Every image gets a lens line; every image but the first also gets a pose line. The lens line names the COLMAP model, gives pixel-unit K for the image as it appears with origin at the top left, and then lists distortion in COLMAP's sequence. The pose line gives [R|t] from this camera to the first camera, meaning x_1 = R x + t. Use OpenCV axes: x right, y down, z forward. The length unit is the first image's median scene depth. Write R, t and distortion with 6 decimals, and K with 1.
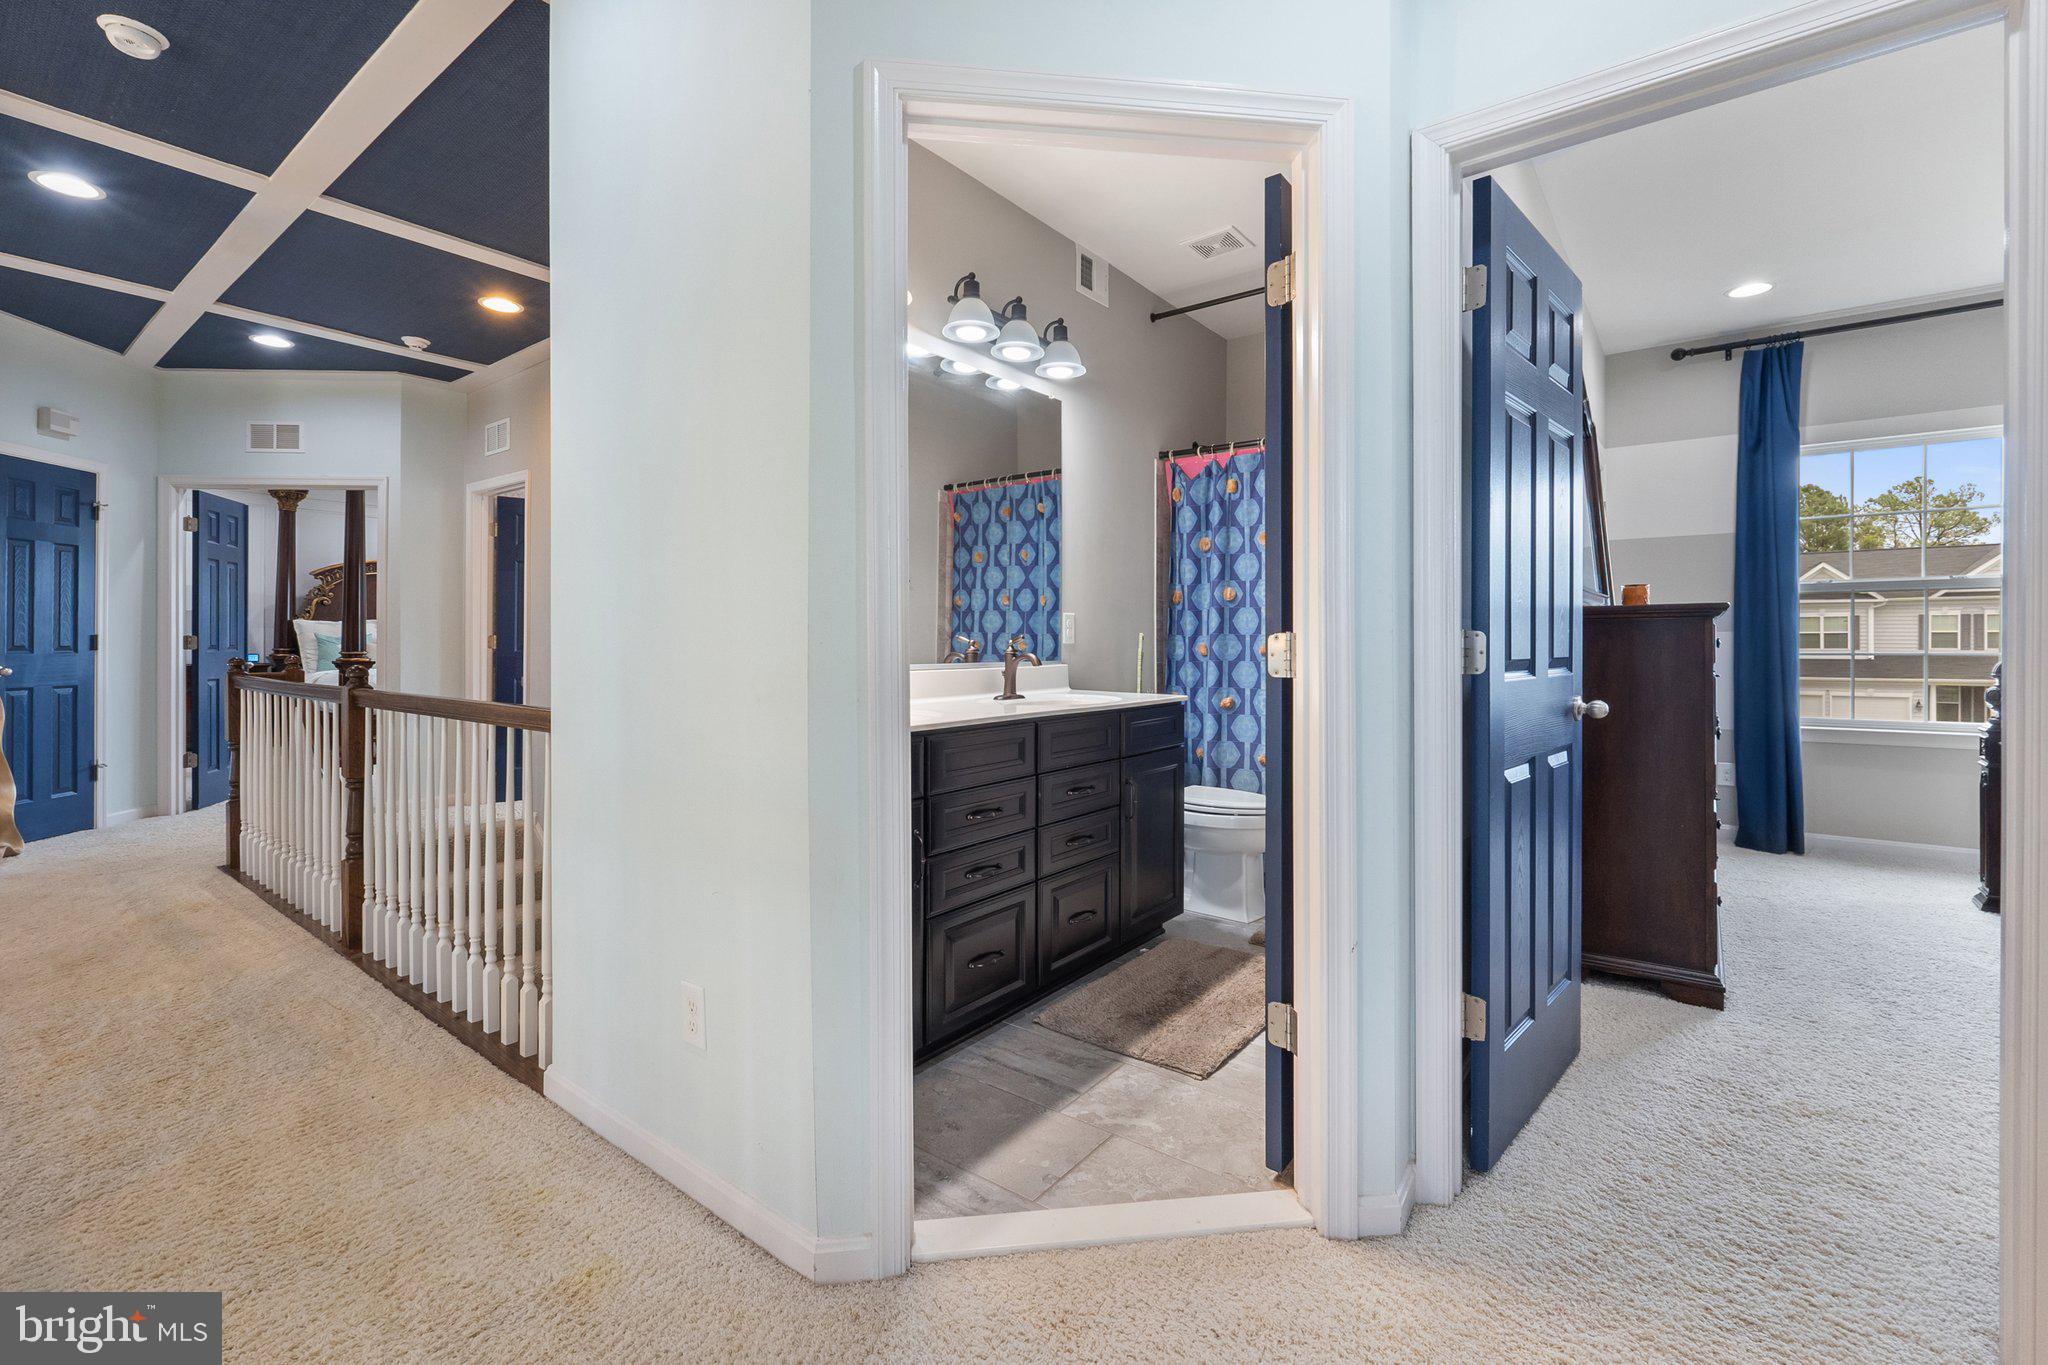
lens RADIAL K [[887.7, 0, 1031.8], [0, 887.7, 633.3], [0, 0, 1]] dist [-0.005361, -0.000209]
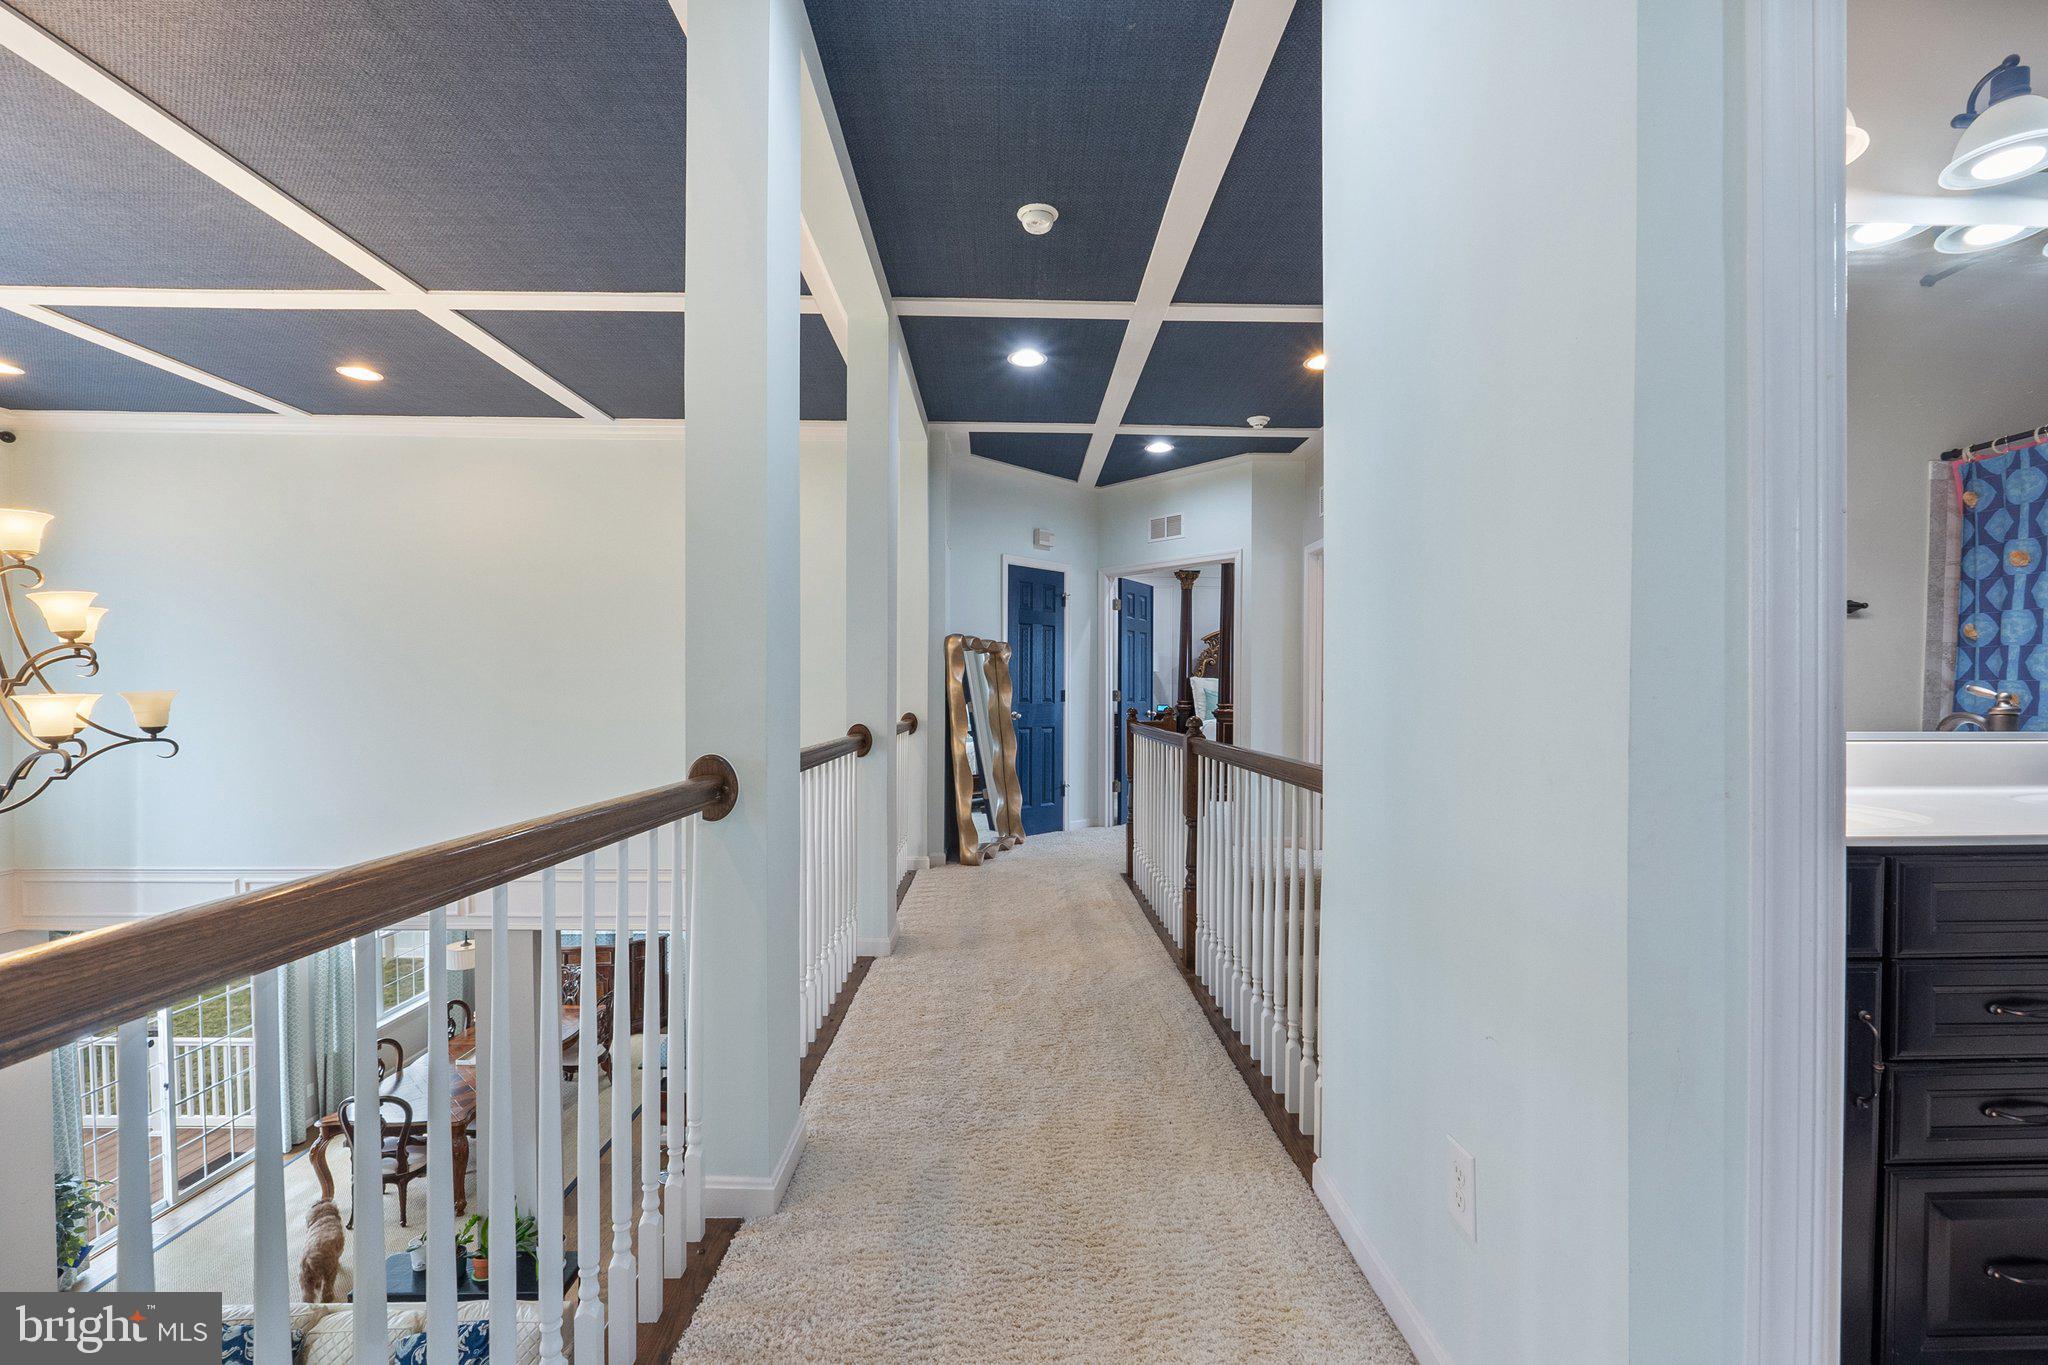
lens RADIAL K [[887.7, 0, 1037.1], [0, 887.7, 708.9], [0, 0, 1]] dist [-0.005361, -0.000209]
pose [[0.624641, 0.012501, -0.780812, -0.008983], [0.006623, 0.999751, 0.021305, 0.001307], [0.780884, -0.018480, 0.624403, 0.109446]]
